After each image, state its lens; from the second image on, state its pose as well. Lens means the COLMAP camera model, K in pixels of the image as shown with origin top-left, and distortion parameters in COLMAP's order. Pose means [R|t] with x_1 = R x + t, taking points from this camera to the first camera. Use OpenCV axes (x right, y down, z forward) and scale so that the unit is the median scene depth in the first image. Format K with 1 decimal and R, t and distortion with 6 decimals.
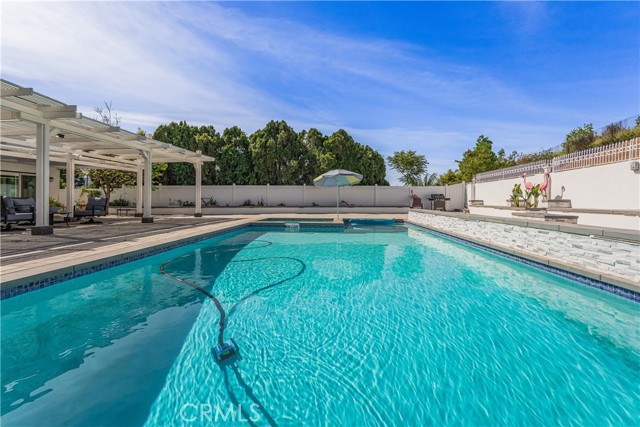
lens RADIAL K [[289.0, 0, 320.0], [0, 289.0, 213.5], [0, 0, 1]] dist [0.000089, 0.000381]
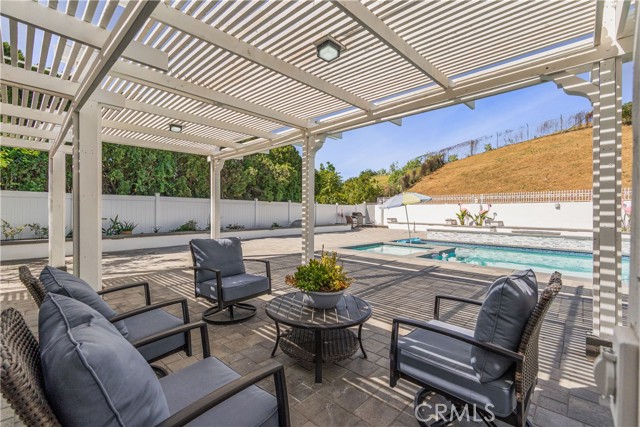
lens RADIAL K [[289.0, 0, 320.0], [0, 289.0, 213.5], [0, 0, 1]] dist [0.000089, 0.000381]
pose [[0.606662, 0.000109, 0.794960, -0.700856], [0.027729, 0.999389, -0.021297, -0.052600], [-0.794476, 0.034964, 0.606288, 0.514303]]
